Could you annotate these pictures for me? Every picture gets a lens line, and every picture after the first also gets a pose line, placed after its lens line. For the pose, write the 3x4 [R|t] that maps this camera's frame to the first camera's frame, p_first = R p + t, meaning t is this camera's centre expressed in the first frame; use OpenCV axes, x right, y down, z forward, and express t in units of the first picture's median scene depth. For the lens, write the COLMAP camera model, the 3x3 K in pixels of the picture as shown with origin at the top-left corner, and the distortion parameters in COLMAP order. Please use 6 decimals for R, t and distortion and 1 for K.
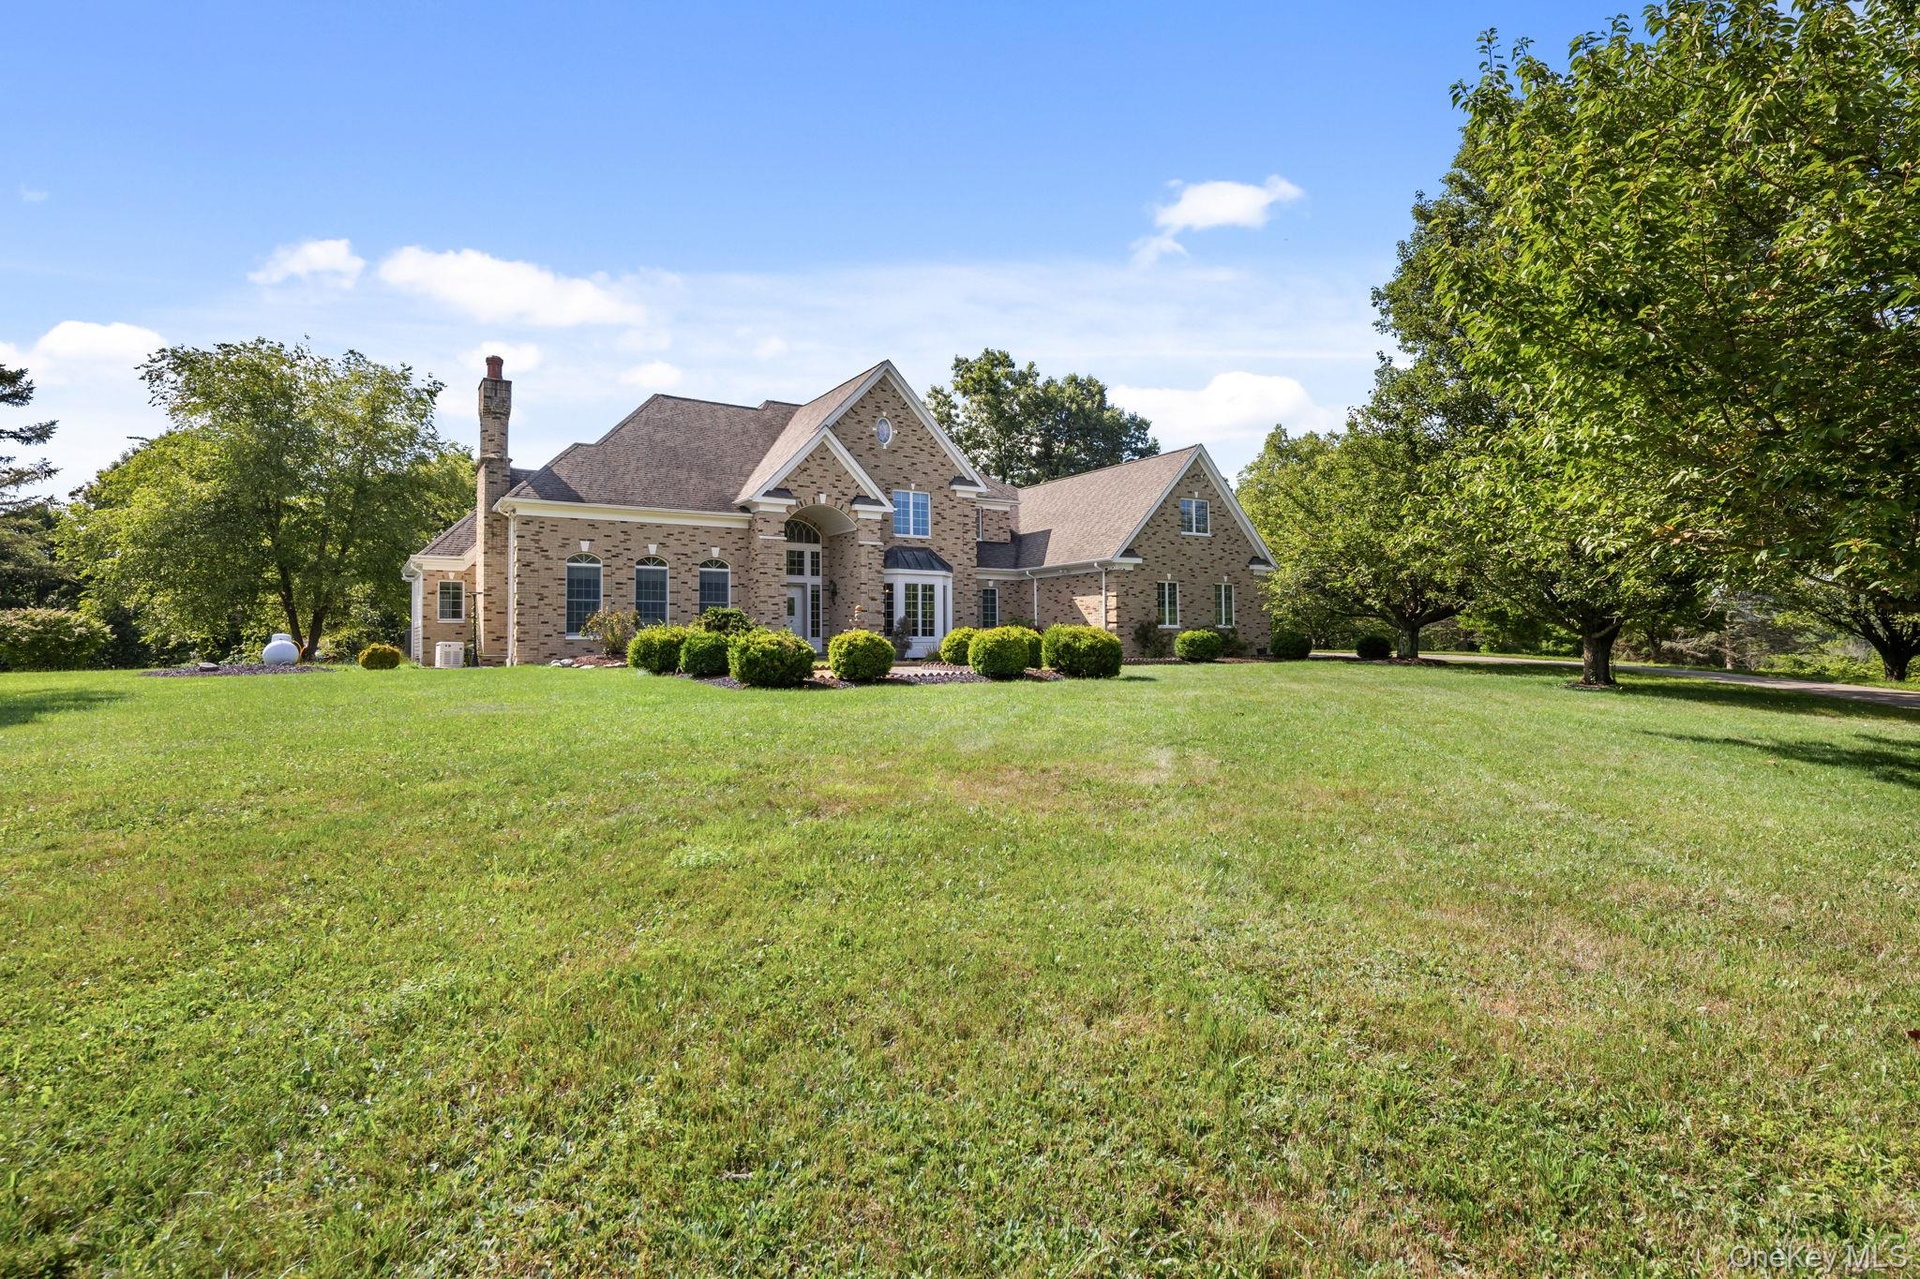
lens RADIAL K [[870.9, 0, 954.8], [0, 870.9, 645.4], [0, 0, 1]] dist [0.001773, 0.000316]
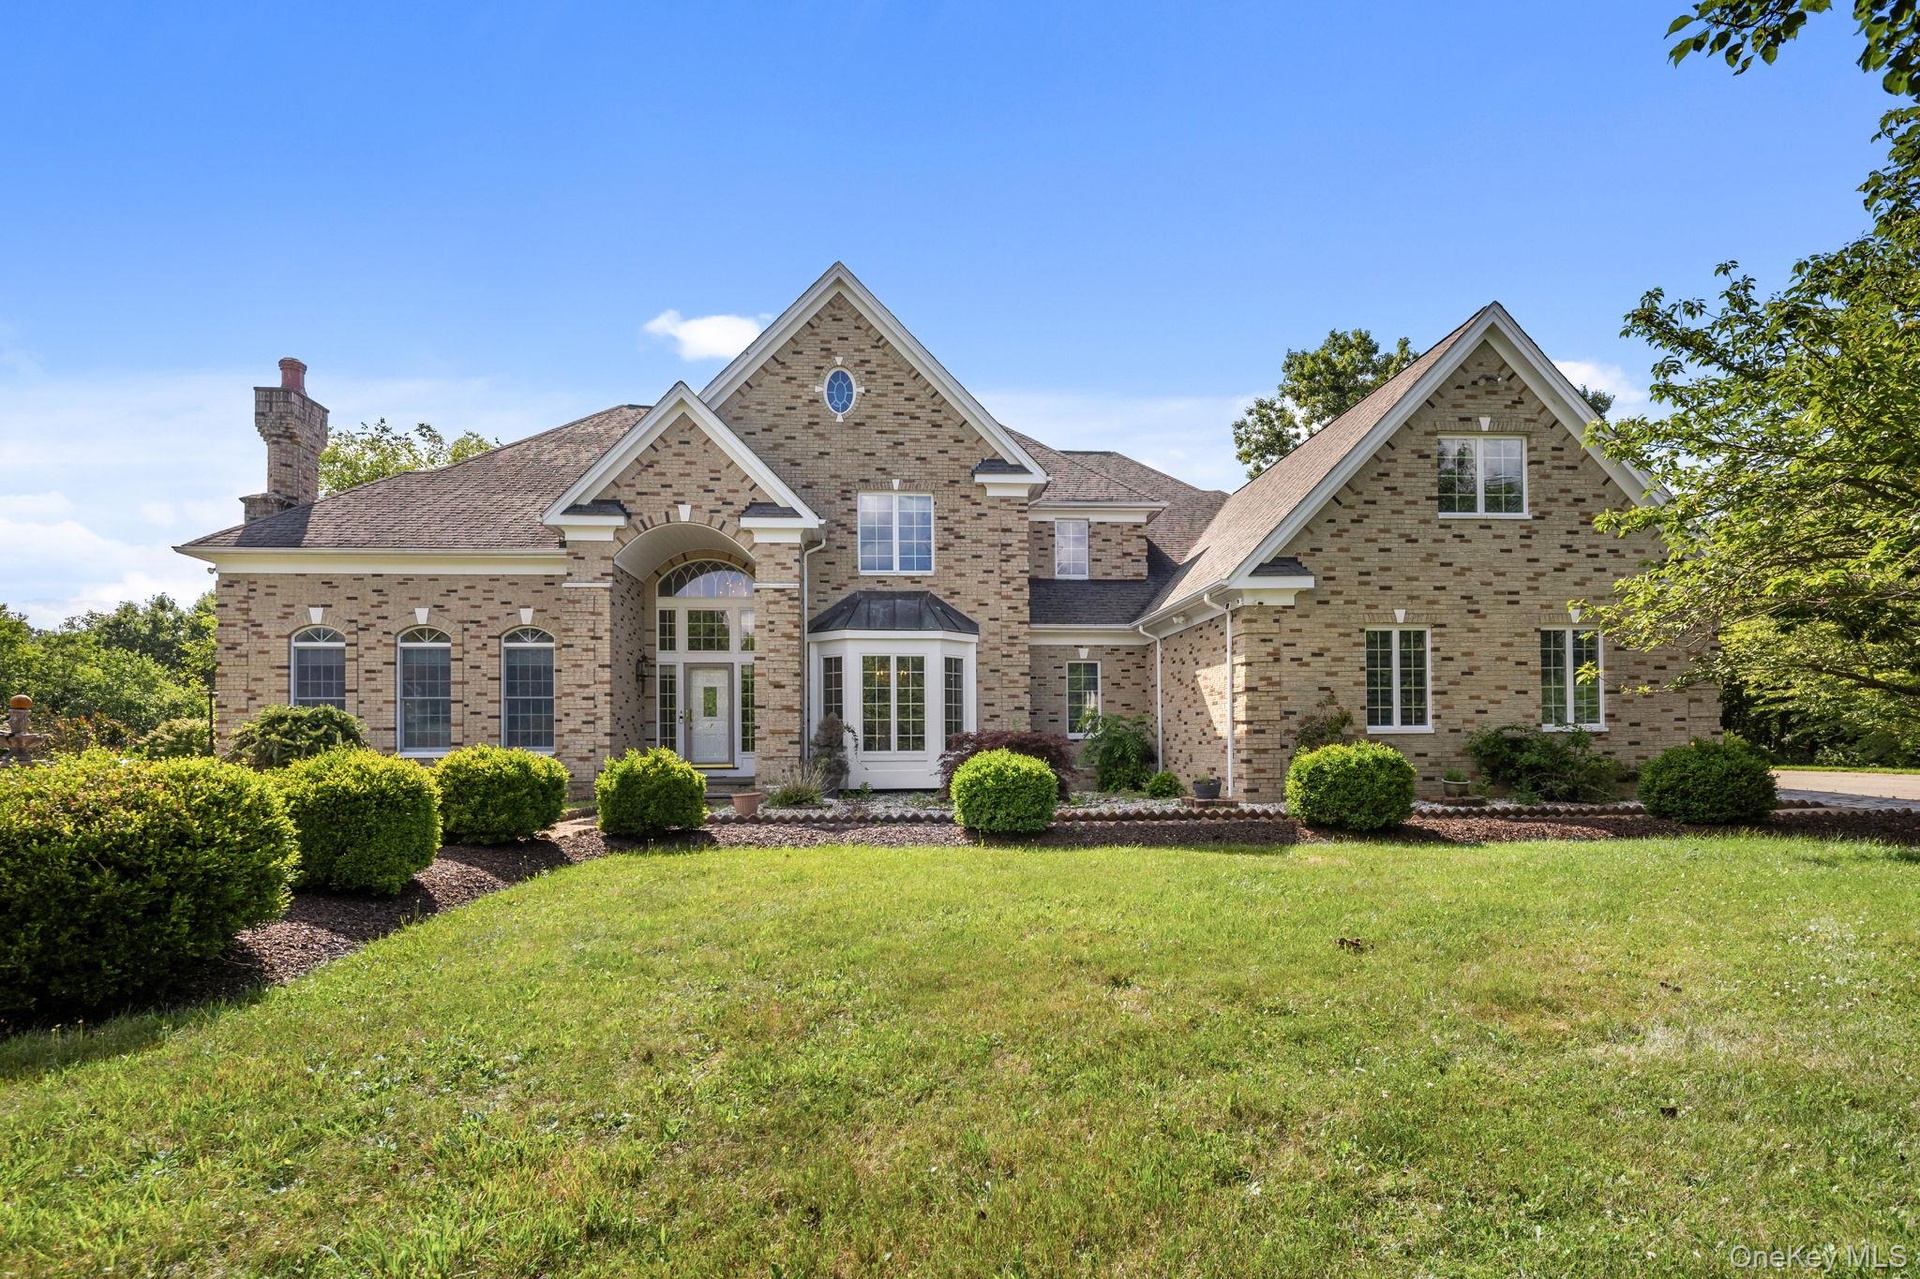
lens RADIAL K [[920.4, 0, 960.1], [0, 920.4, 748.4], [0, 0, 1]] dist [0.002437, 0.000018]
pose [[0.894182, 0.002414, -0.447697, 0.262866], [-0.000006, 0.999986, 0.005380, -0.015228], [0.447703, -0.004808, 0.894169, 0.499481]]
